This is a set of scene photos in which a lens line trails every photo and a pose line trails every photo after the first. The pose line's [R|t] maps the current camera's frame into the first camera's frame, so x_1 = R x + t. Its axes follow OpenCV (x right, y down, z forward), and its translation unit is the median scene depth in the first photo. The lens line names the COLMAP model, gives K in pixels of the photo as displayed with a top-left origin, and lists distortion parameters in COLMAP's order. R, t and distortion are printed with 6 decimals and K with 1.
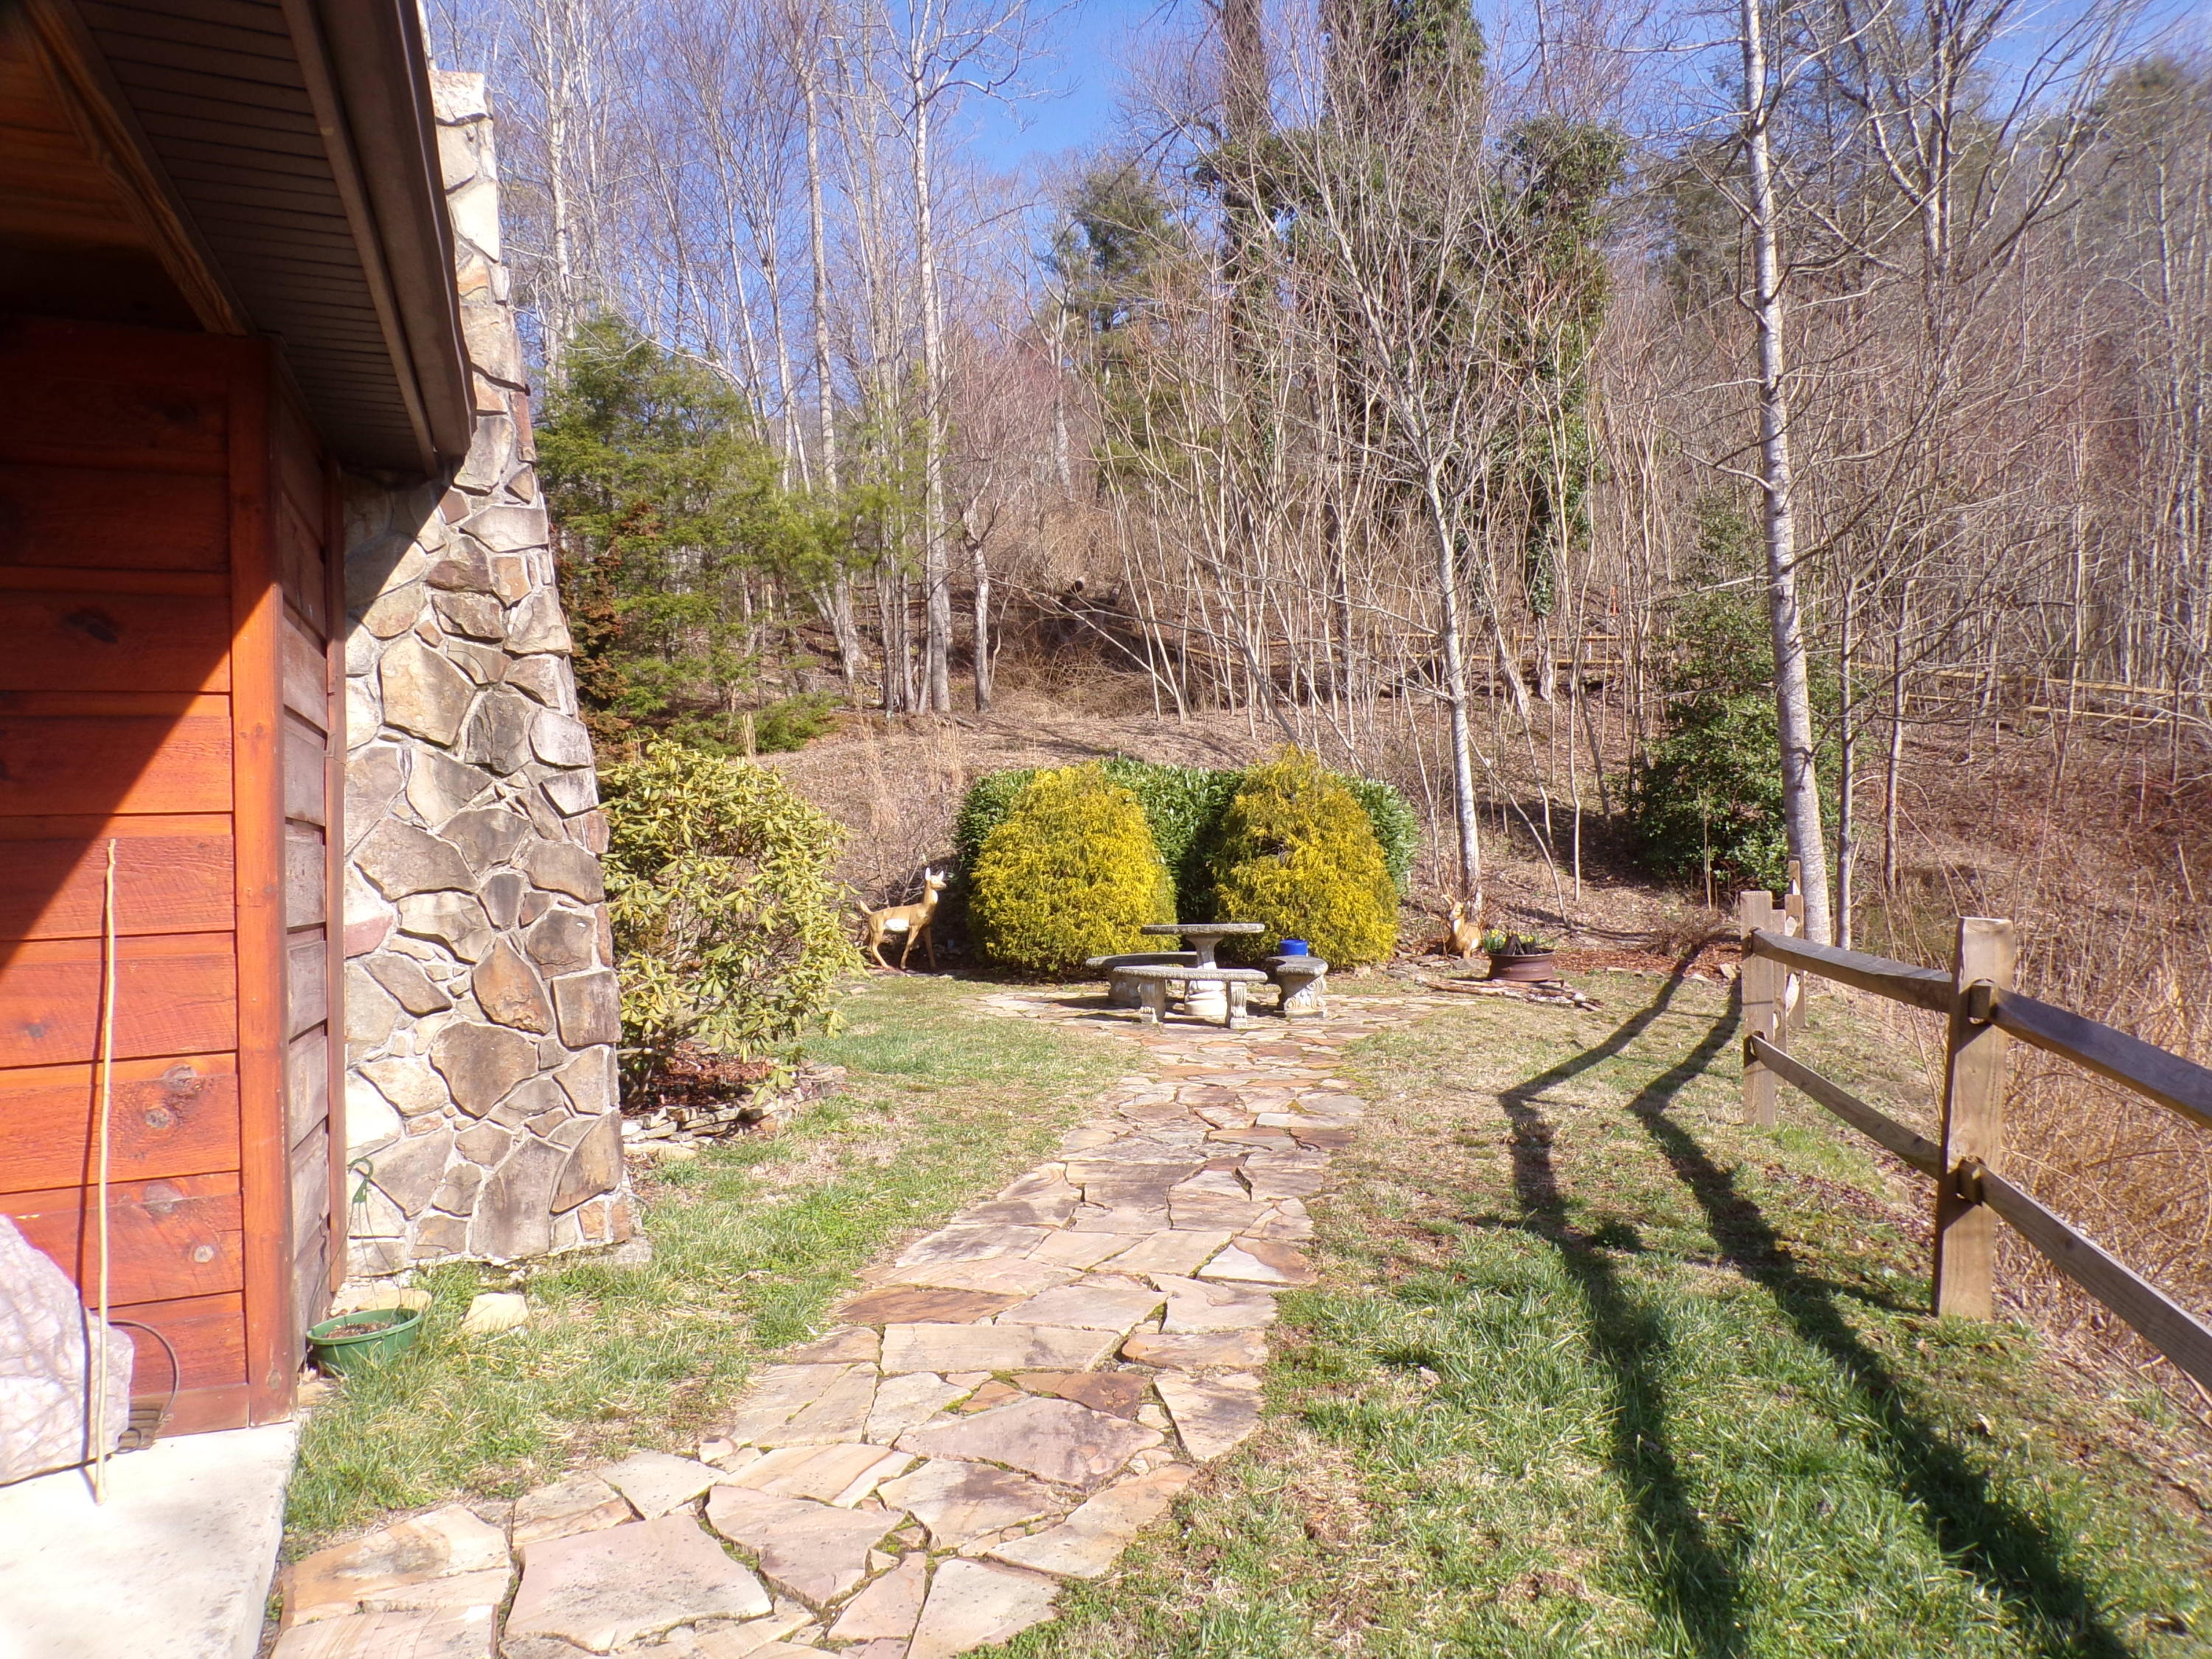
lens RADIAL K [[1510.2, 0, 1120.1], [0, 1510.2, 831.3], [0, 0, 1]] dist [-0.007532, -0.000763]
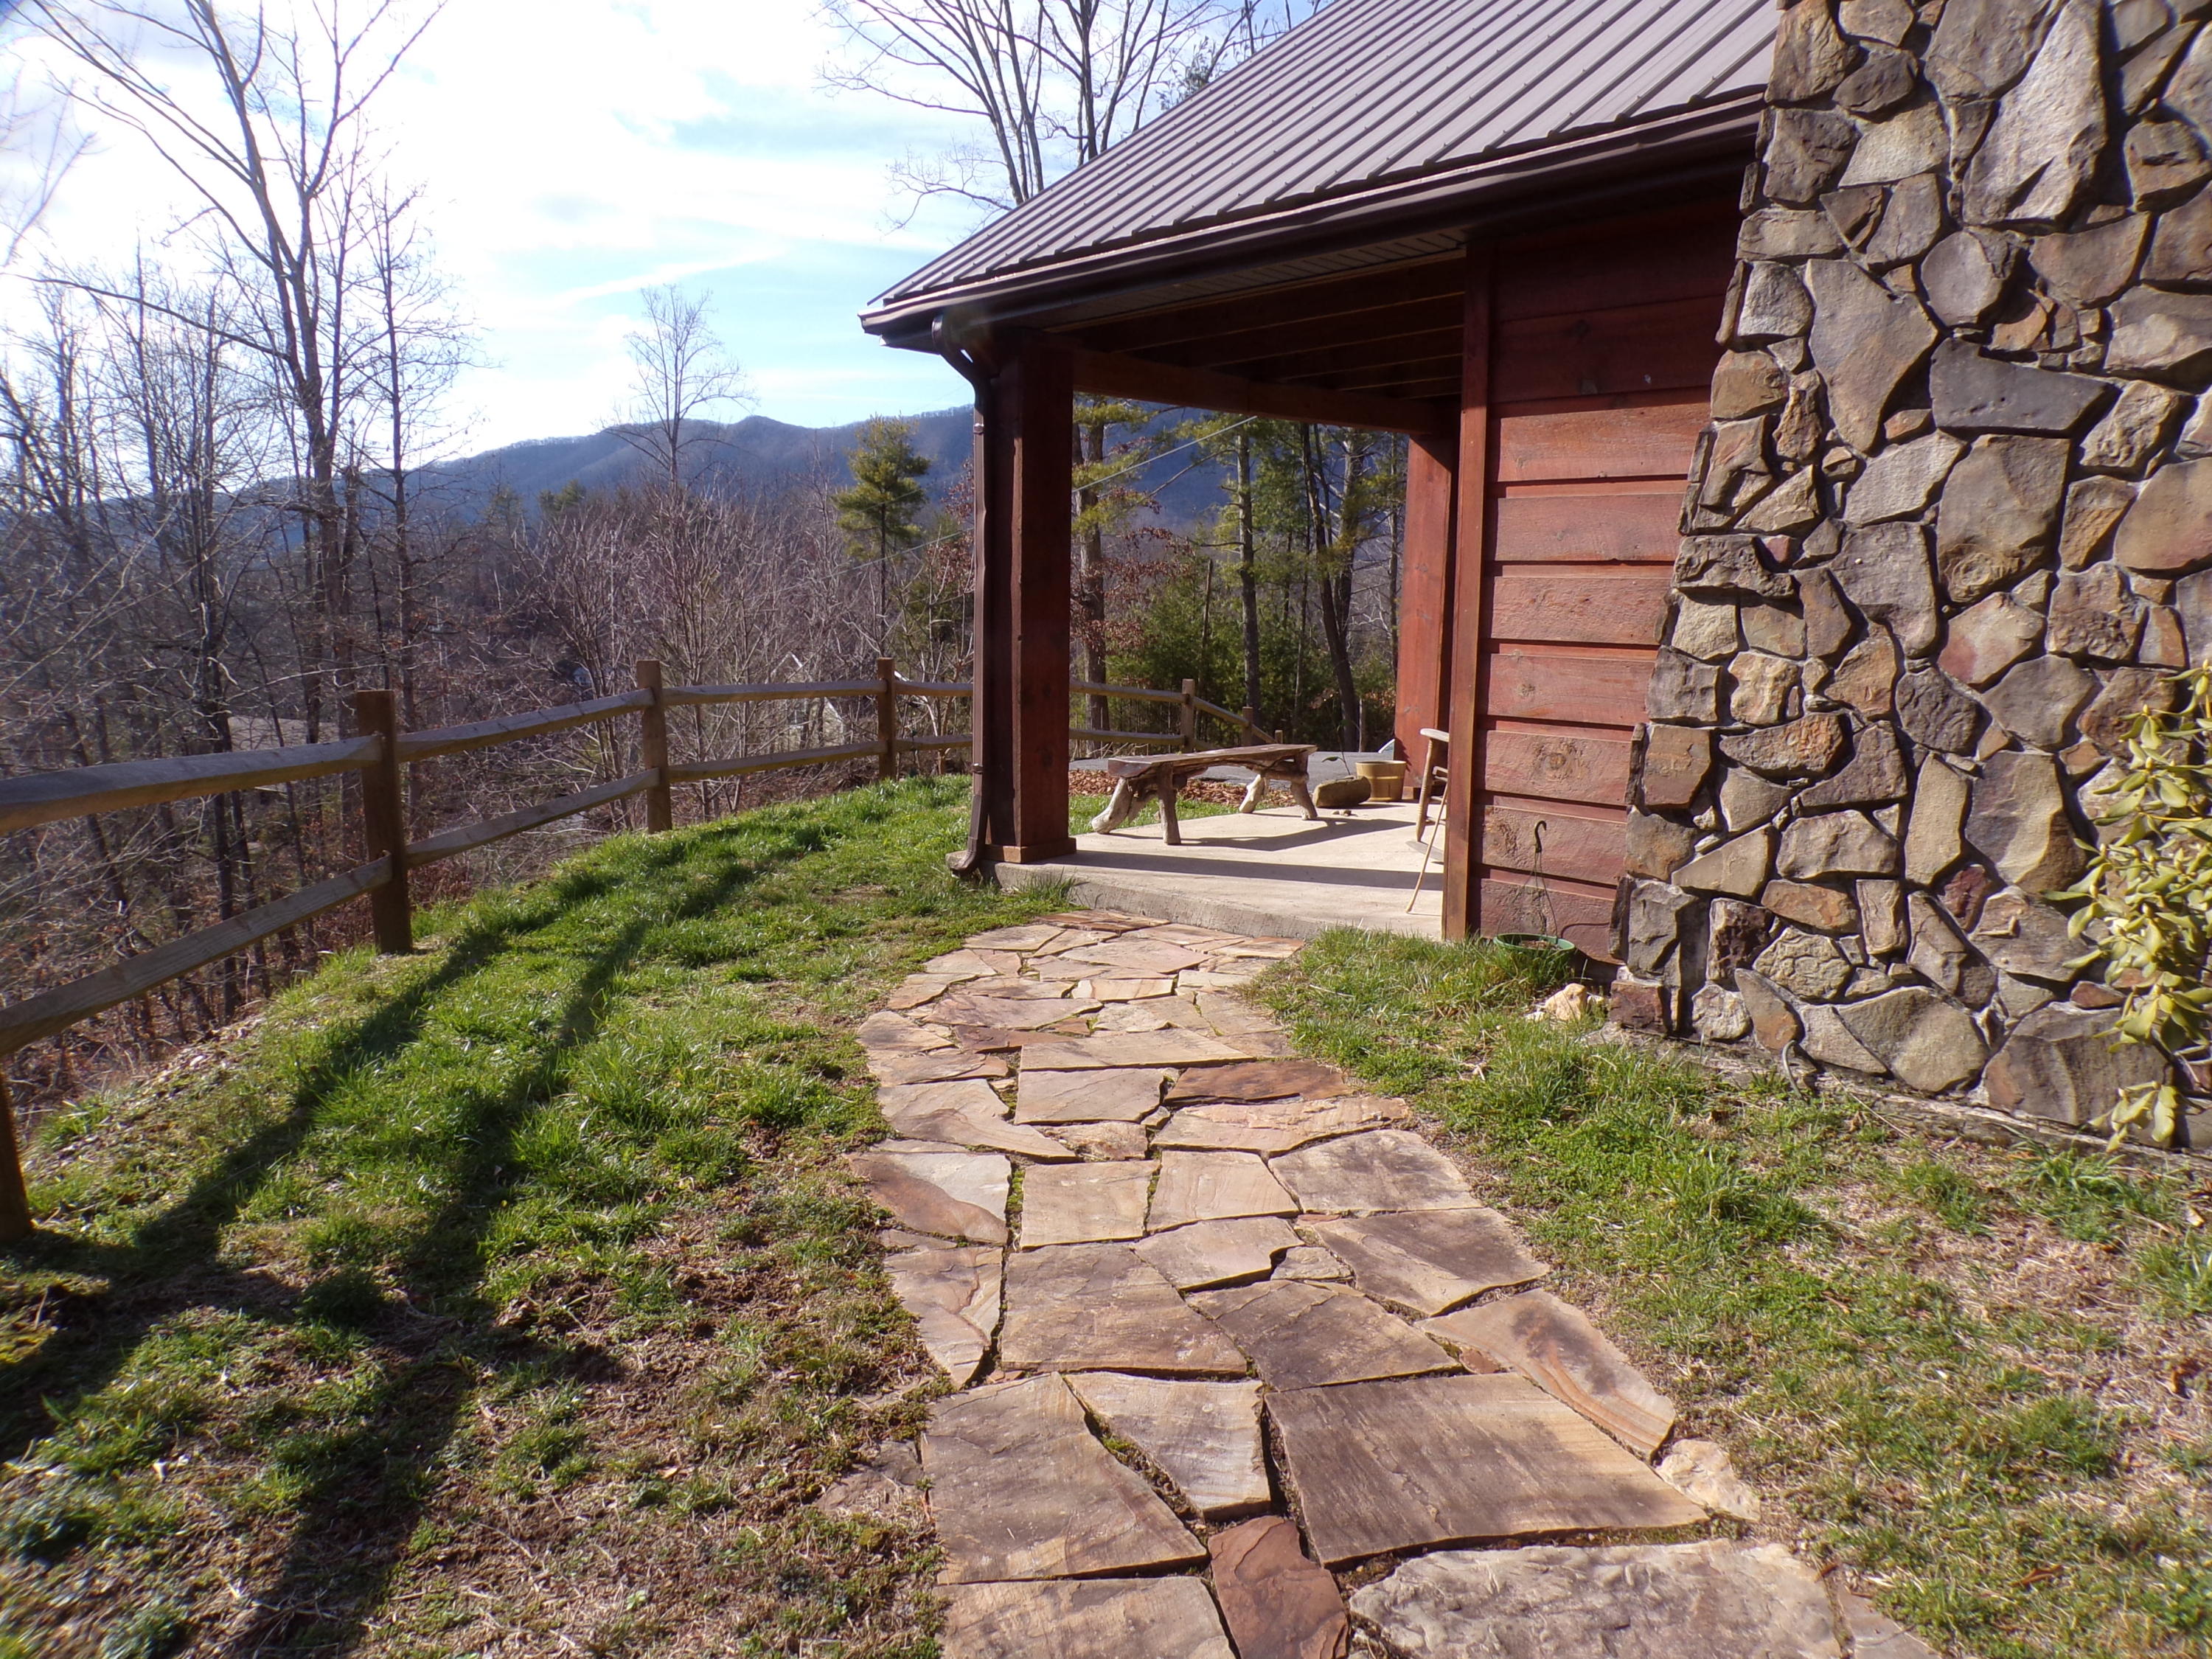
lens RADIAL K [[1510.2, 0, 1120.1], [0, 1510.2, 831.3], [0, 0, 1]] dist [-0.007532, -0.000763]
pose [[-0.918429, 0.079959, -0.387421, 0.251290], [0.023339, 0.988606, 0.148709, 0.017784], [0.394898, 0.127537, -0.909830, 1.513923]]
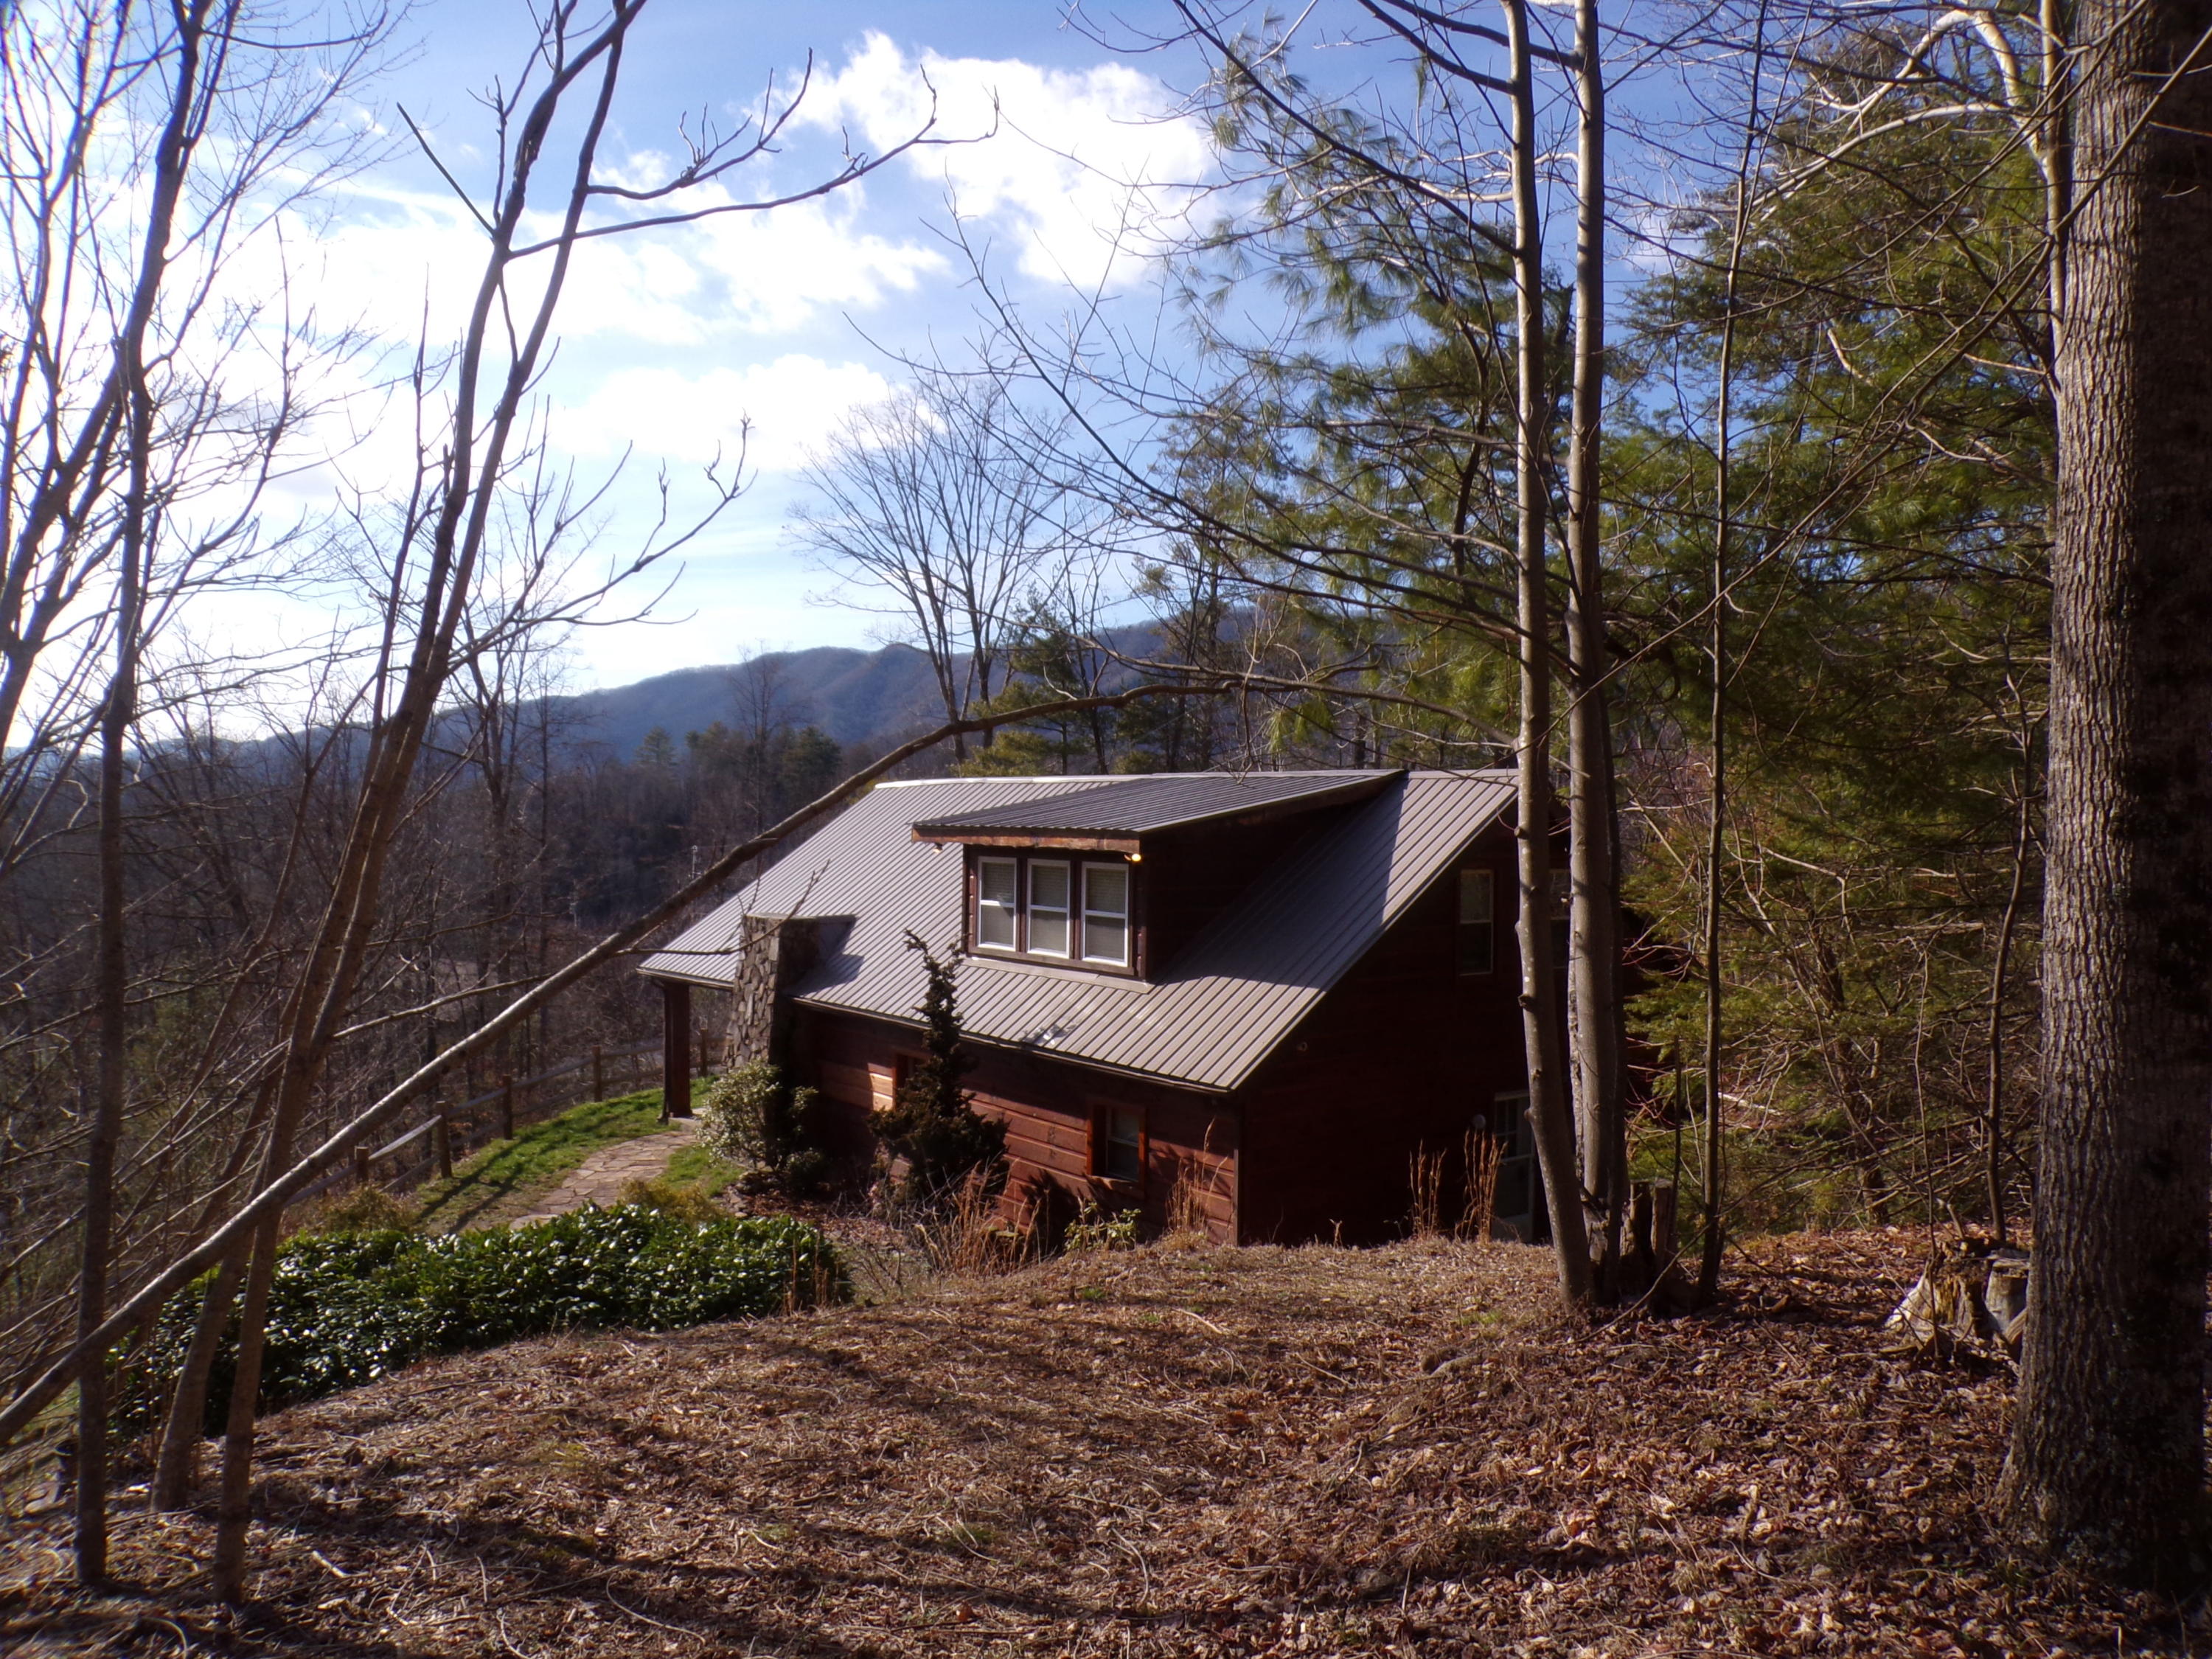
lens RADIAL K [[1561.2, 0, 1106.0], [0, 1561.2, 829.5], [0, 0, 1]] dist [-0.007485, 0.054469]
pose [[-0.955698, 0.037004, -0.292013, -0.082018], [0.034906, 0.999314, 0.012393, -0.717114], [0.292272, 0.001651, -0.956334, 5.585916]]
